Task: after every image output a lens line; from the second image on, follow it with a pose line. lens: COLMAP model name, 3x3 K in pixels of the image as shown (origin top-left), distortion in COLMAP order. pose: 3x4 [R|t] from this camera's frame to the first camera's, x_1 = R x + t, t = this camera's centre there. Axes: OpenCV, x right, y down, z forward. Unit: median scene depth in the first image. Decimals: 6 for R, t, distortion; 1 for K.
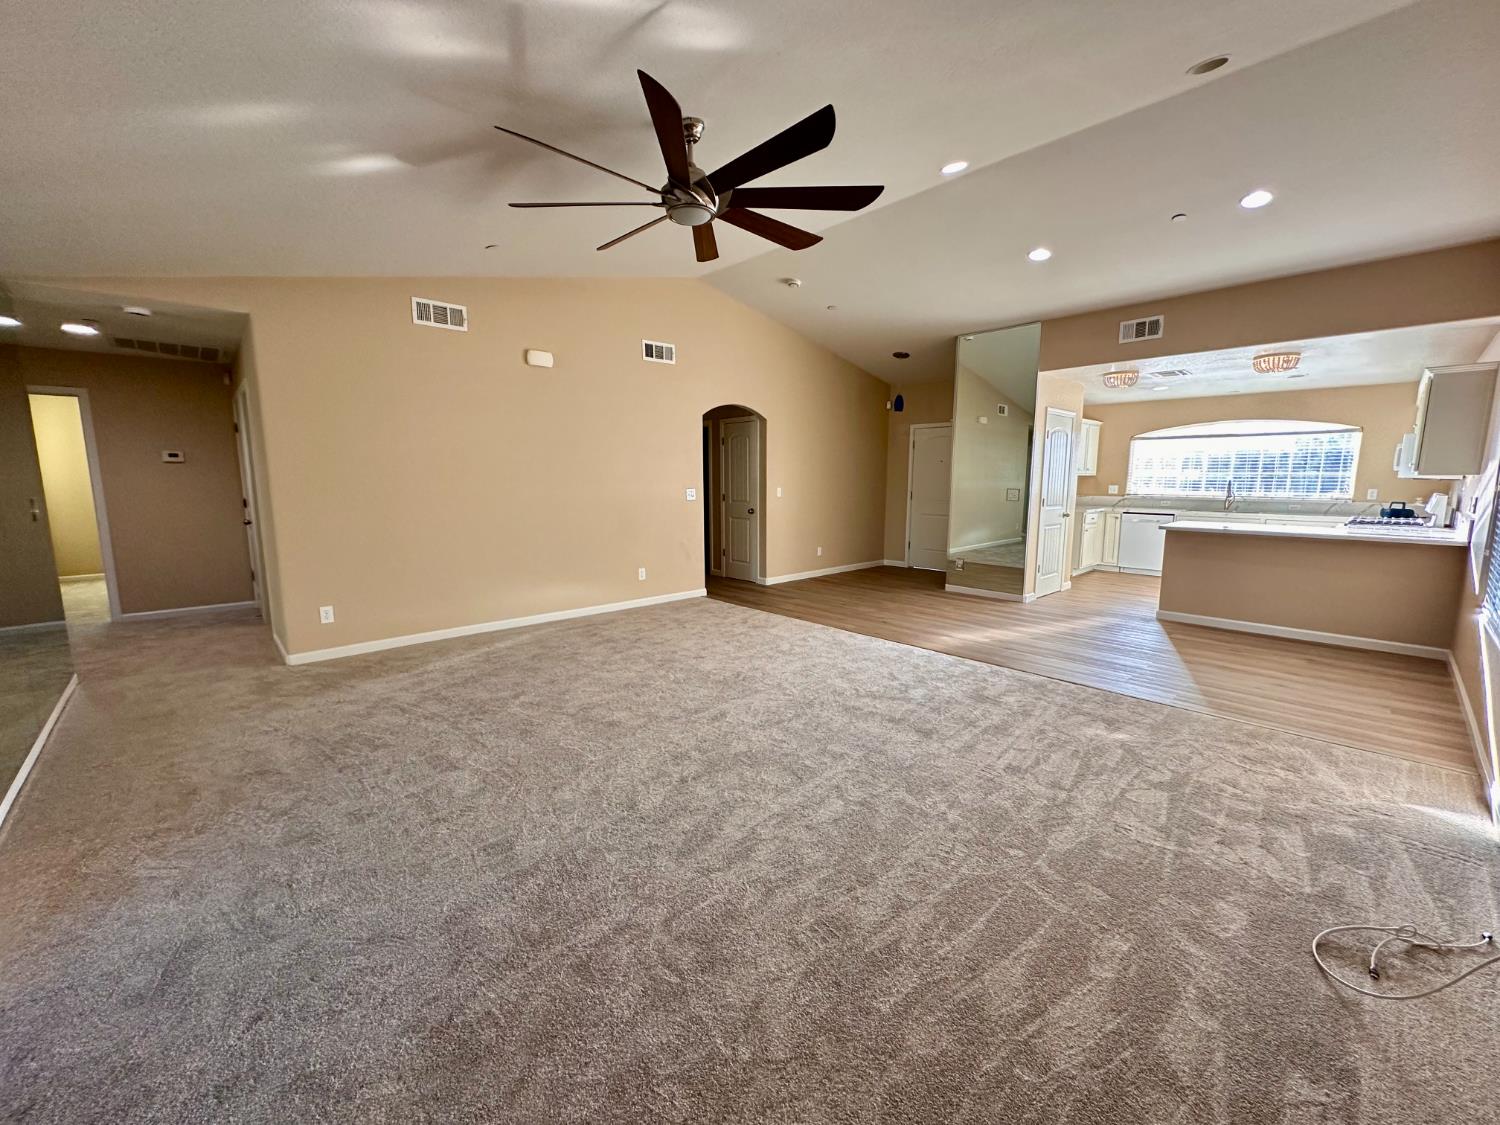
lens RADIAL K [[603.1, 0, 750.0], [0, 603.1, 562.5], [0, 0, 1]] dist [0.000982, -0.000093]
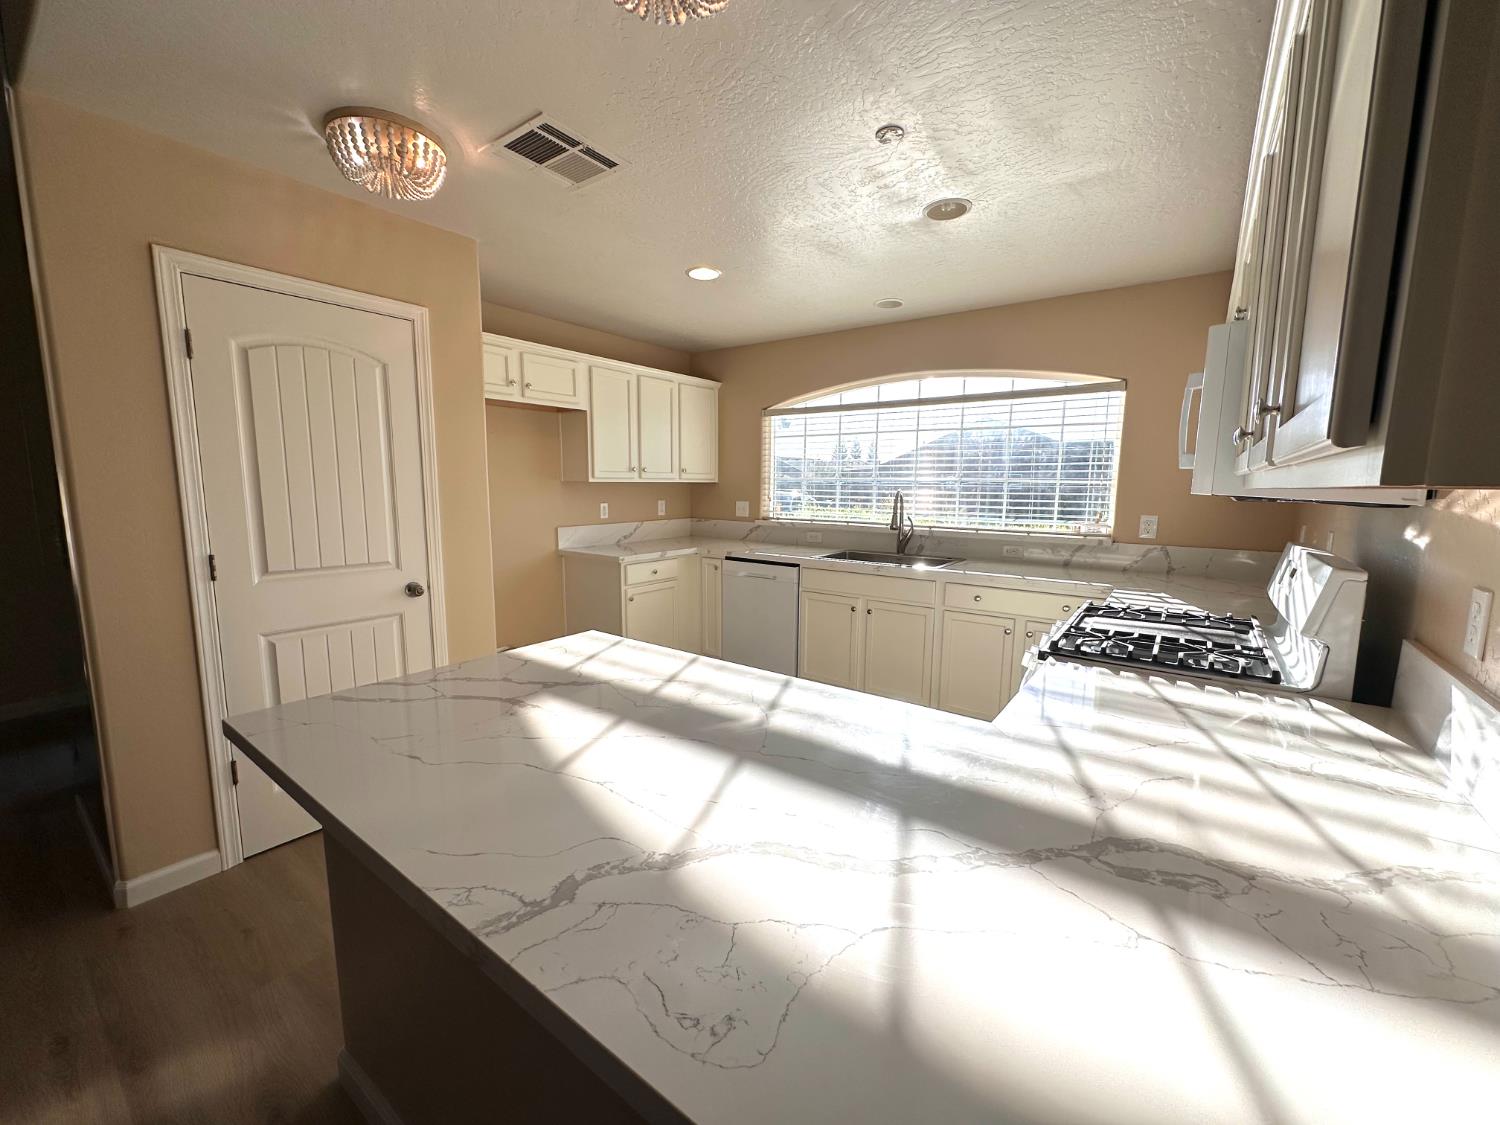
lens RADIAL K [[603.1, 0, 750.0], [0, 603.1, 562.5], [0, 0, 1]] dist [0.000982, -0.000093]
pose [[0.983697, -0.017177, 0.179014, 0.618656], [0.018922, 0.999789, -0.008047, -0.083265], [-0.178838, 0.011303, 0.983814, 0.573881]]
